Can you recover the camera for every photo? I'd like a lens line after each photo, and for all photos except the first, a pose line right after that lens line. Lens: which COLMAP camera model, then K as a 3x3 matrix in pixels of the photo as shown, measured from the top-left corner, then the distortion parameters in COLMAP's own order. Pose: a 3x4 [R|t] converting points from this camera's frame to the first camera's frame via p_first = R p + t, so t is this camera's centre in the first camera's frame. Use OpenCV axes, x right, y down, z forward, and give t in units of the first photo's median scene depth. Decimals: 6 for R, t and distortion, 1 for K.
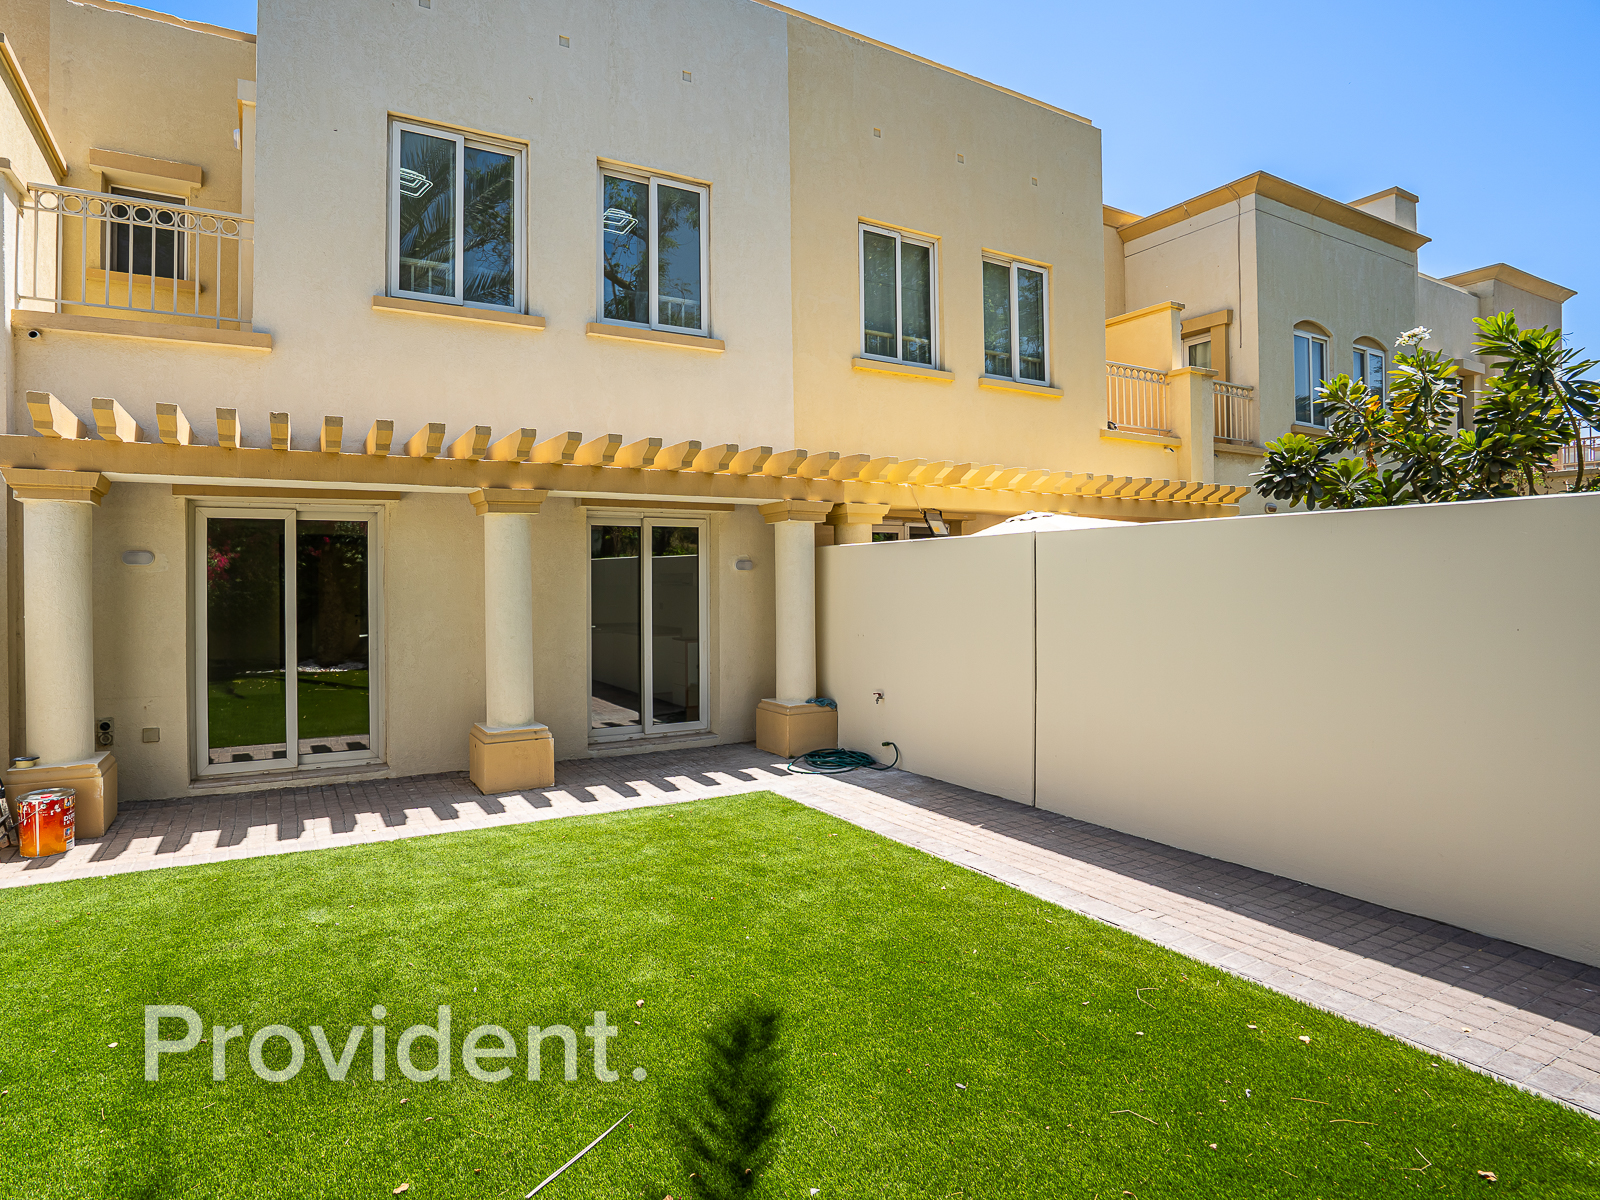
lens RADIAL K [[917.5, 0, 797.2], [0, 917.5, 567.8], [0, 0, 1]] dist [-0.021328, 0.000066]
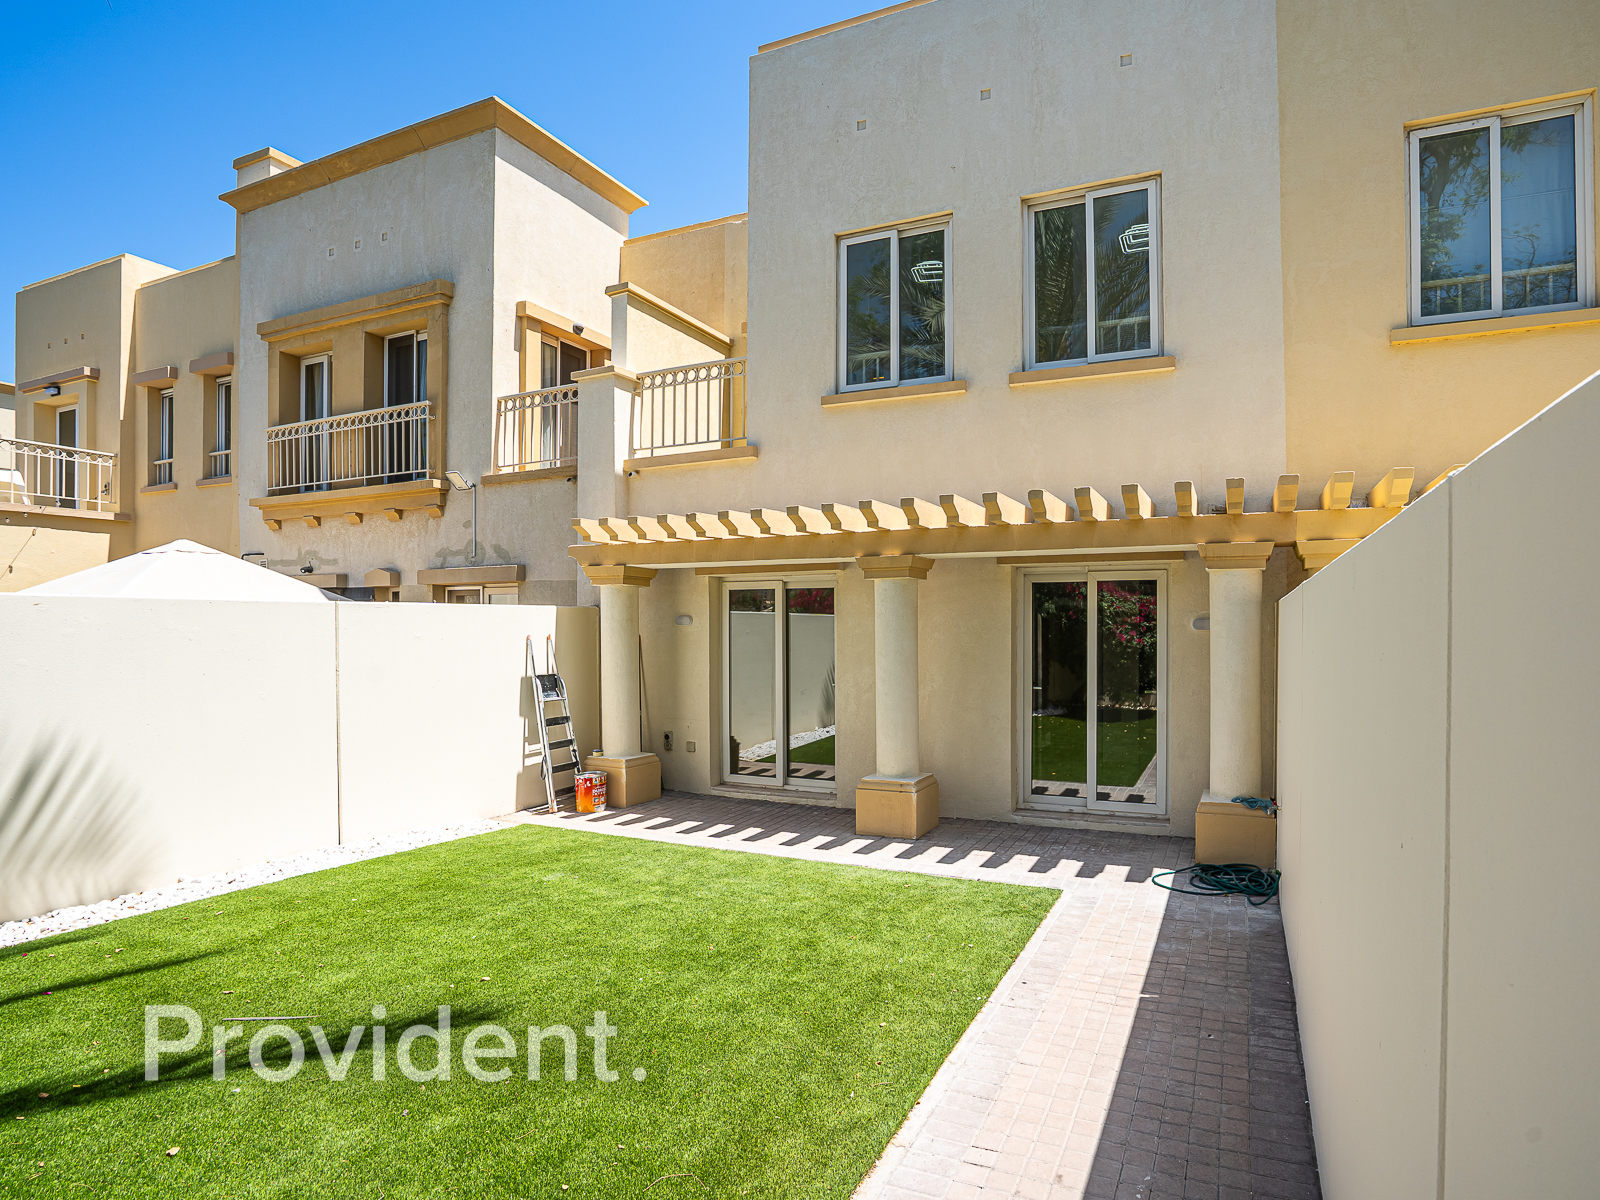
lens RADIAL K [[923.3, 0, 801.0], [0, 923.3, 628.7], [0, 0, 1]] dist [-0.010833, 0.001258]
pose [[0.563551, 0.003335, -0.826075, 0.487812], [-0.003803, 0.999992, 0.001443, -0.000618], [0.826073, 0.002328, 0.563559, 0.293782]]
